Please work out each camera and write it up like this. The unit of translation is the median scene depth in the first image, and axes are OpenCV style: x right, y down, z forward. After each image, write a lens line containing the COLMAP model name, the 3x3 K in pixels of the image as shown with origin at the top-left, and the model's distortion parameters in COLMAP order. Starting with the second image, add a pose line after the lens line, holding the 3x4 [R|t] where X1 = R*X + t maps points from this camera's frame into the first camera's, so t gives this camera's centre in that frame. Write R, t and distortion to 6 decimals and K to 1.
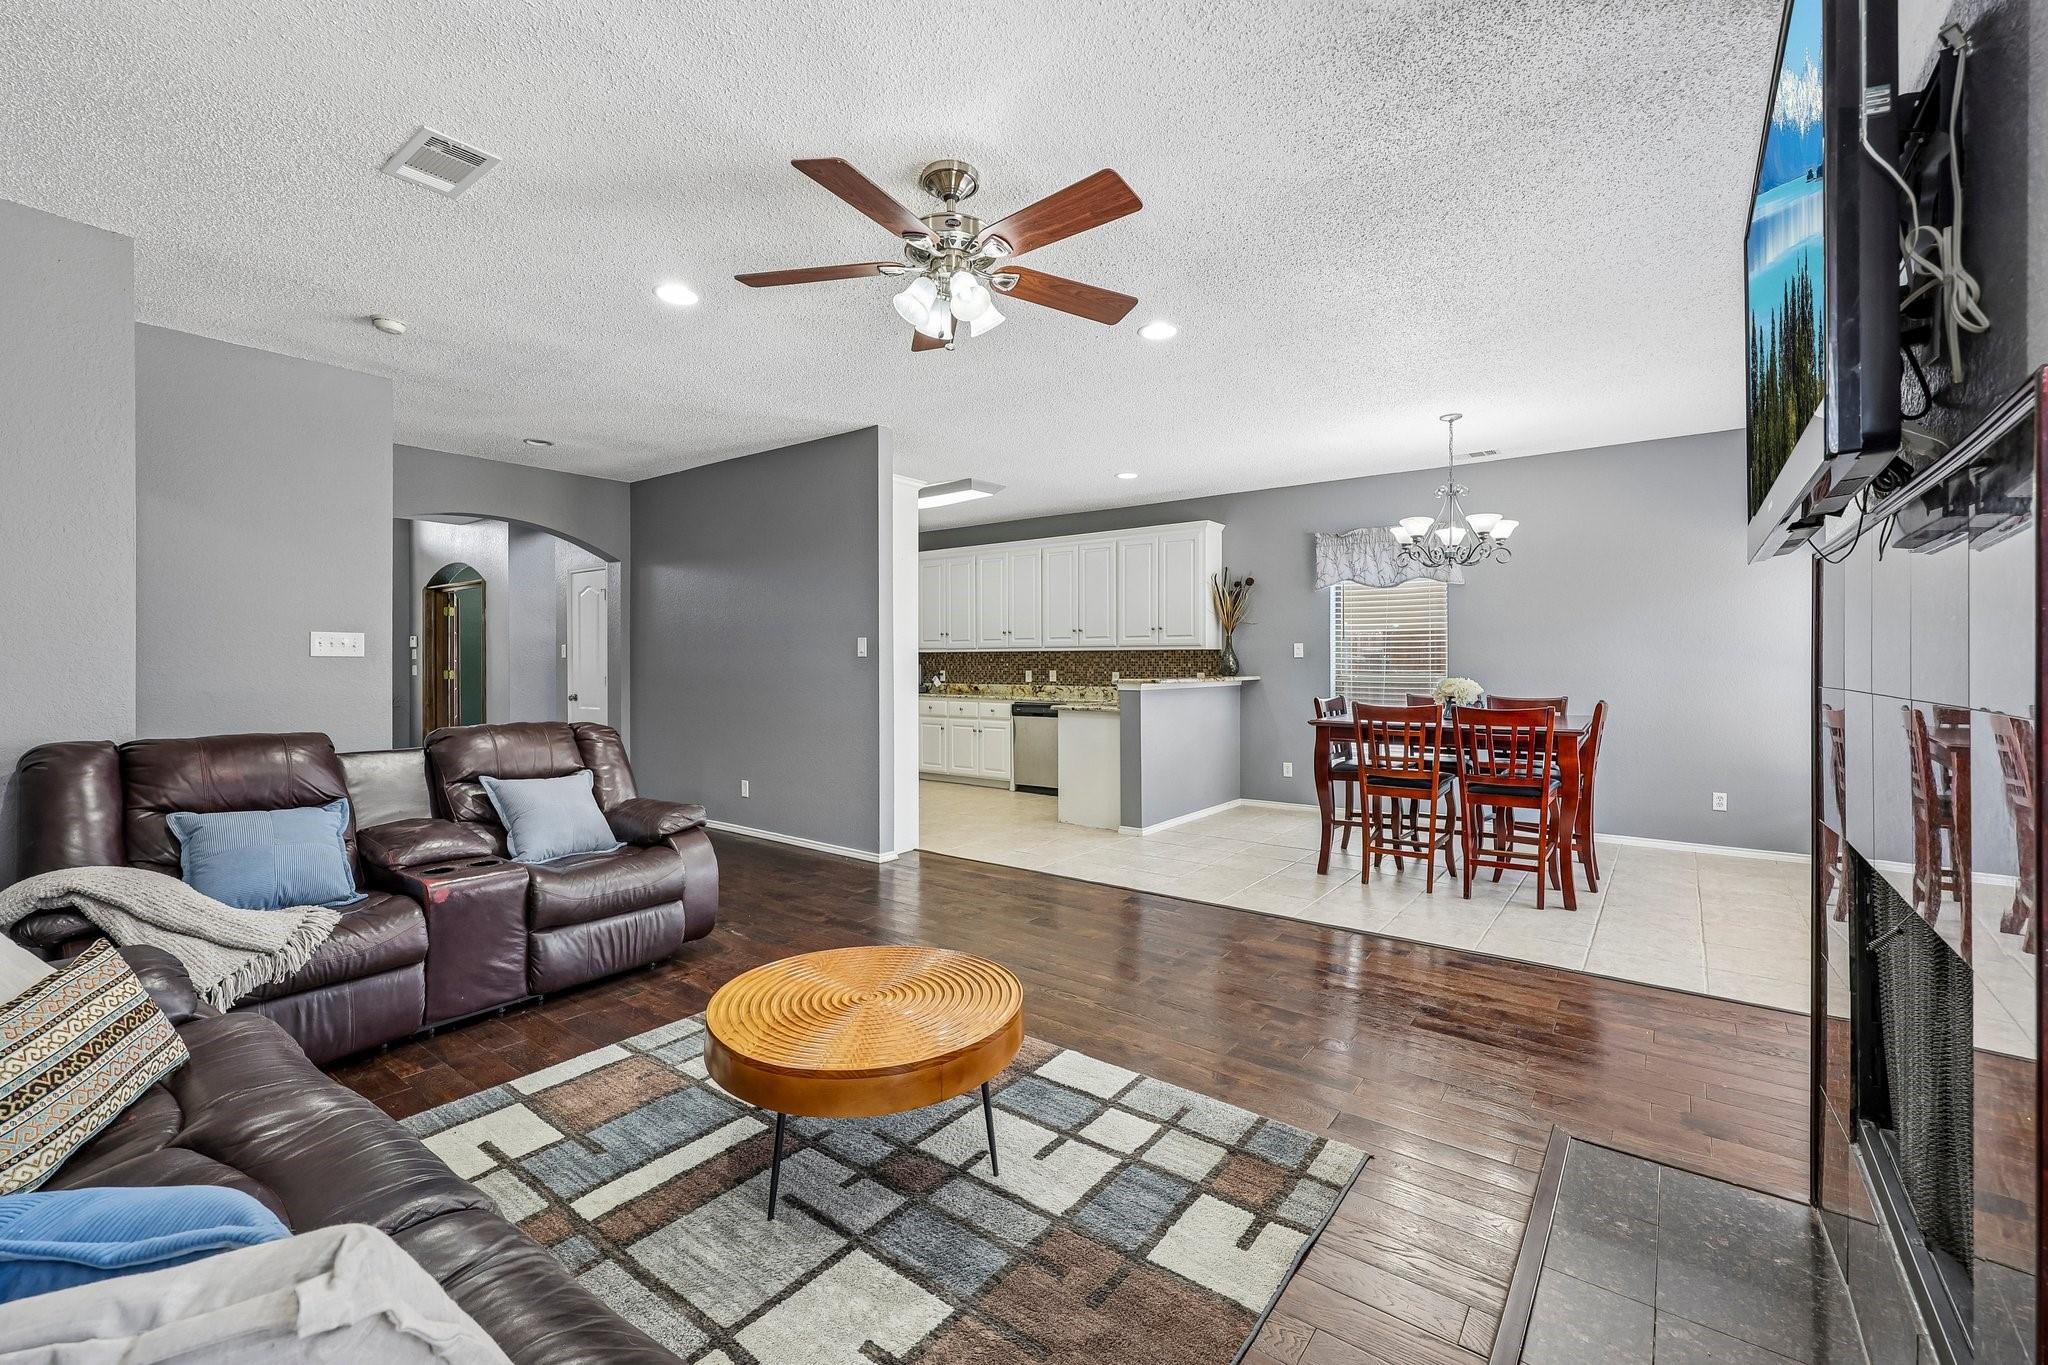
lens RADIAL K [[848.2, 0, 1017.4], [0, 848.2, 667.8], [0, 0, 1]] dist [-0.002717, -0.000155]
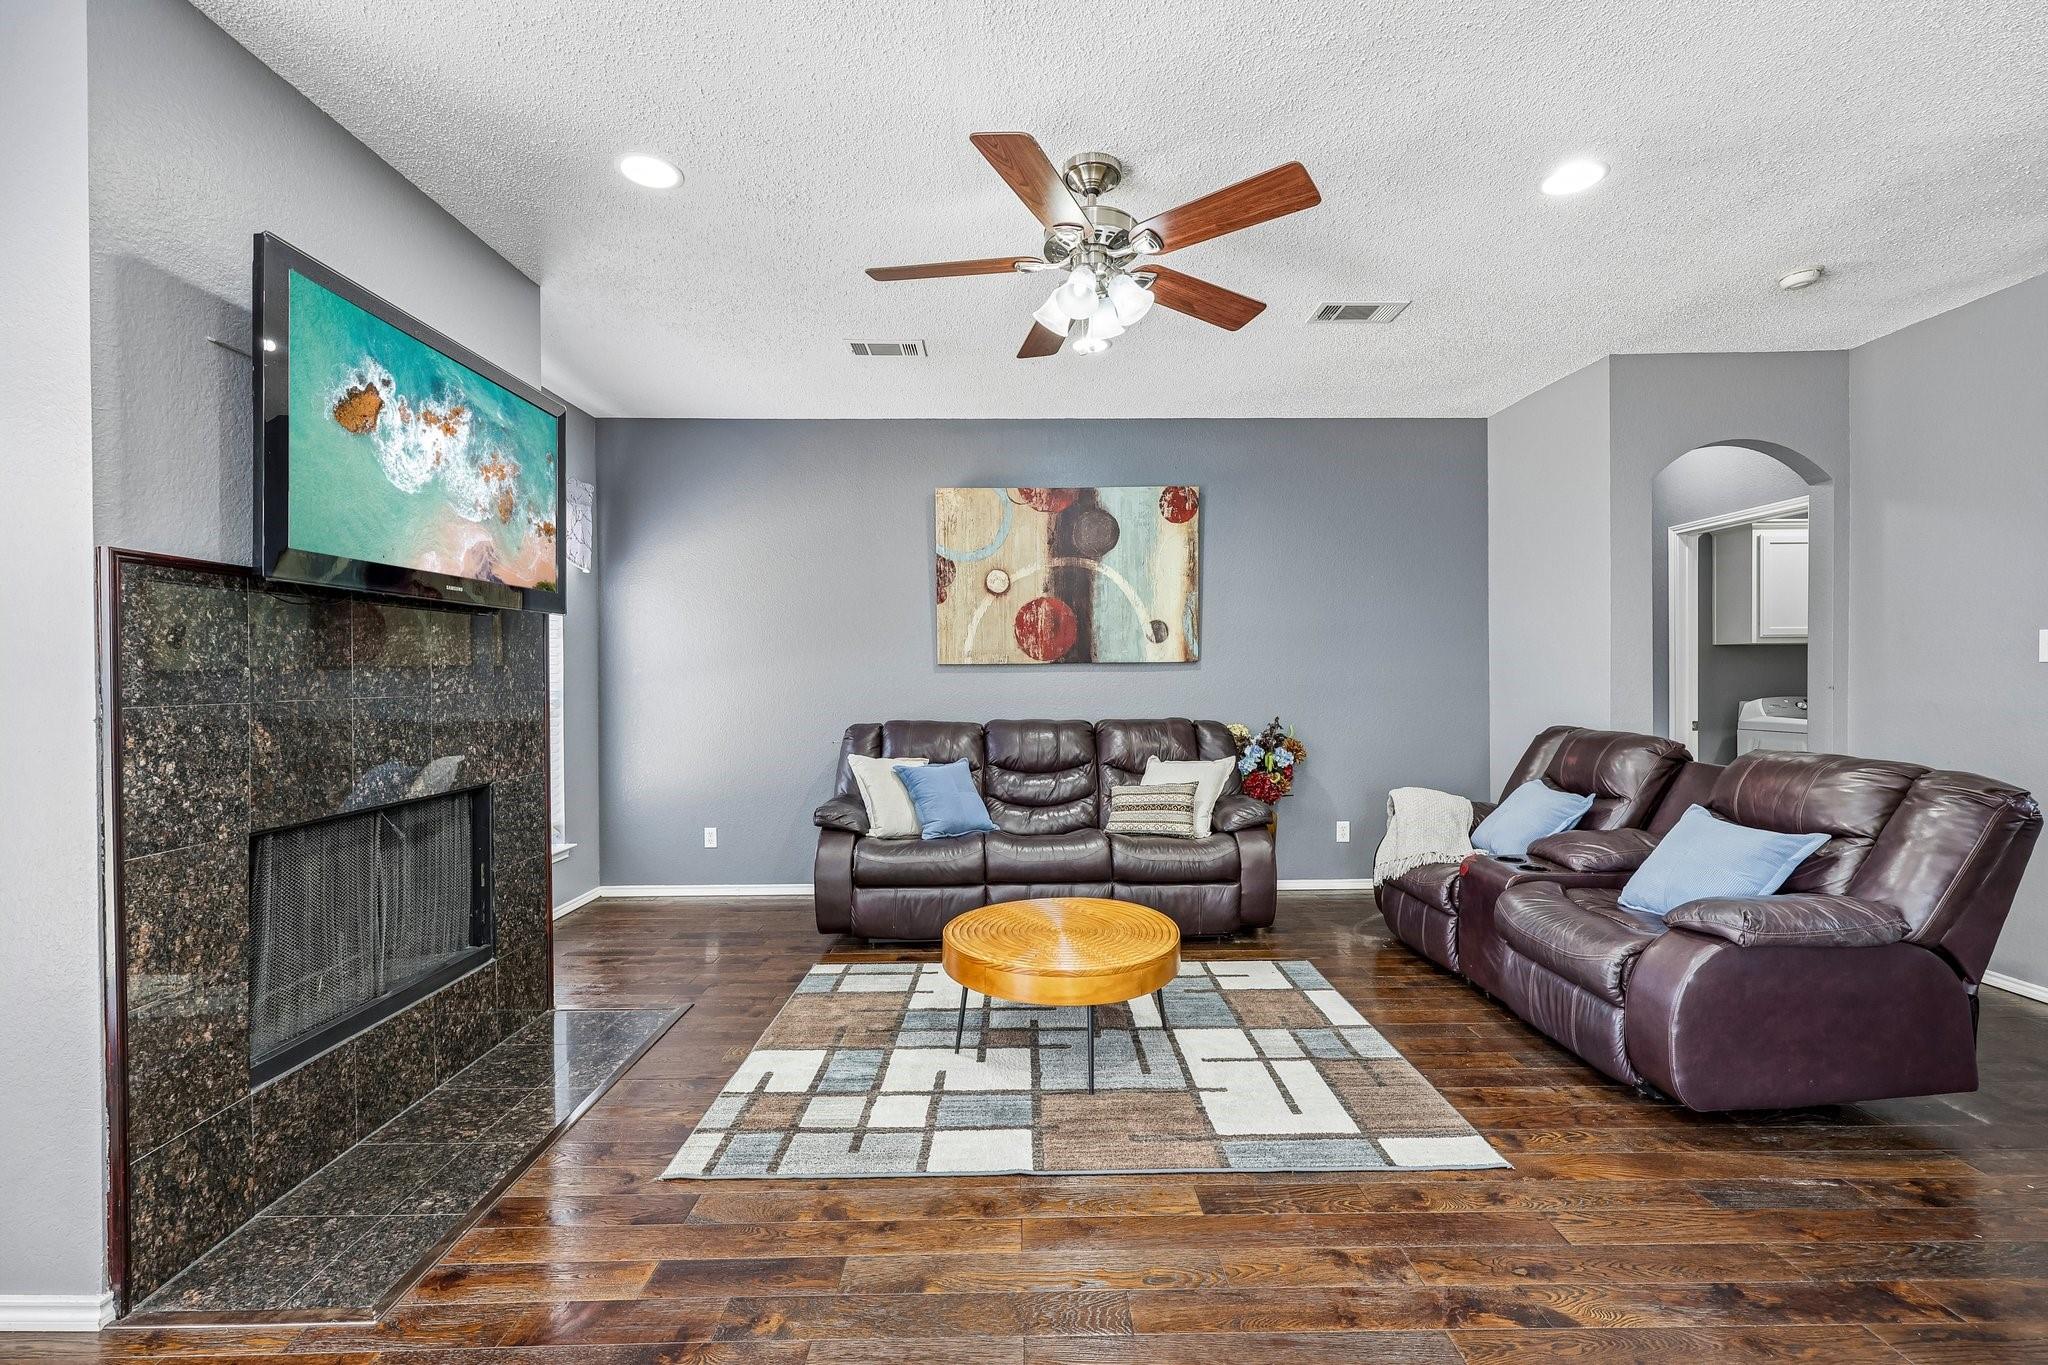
lens RADIAL K [[848.2, 0, 1021.7], [0, 848.2, 676.6], [0, 0, 1]] dist [-0.002717, -0.000155]
pose [[-0.789197, 0.006984, -0.614100, 0.669700], [0.003885, 0.999972, 0.006380, -0.008172], [0.614128, 0.002650, -0.789202, 1.987220]]
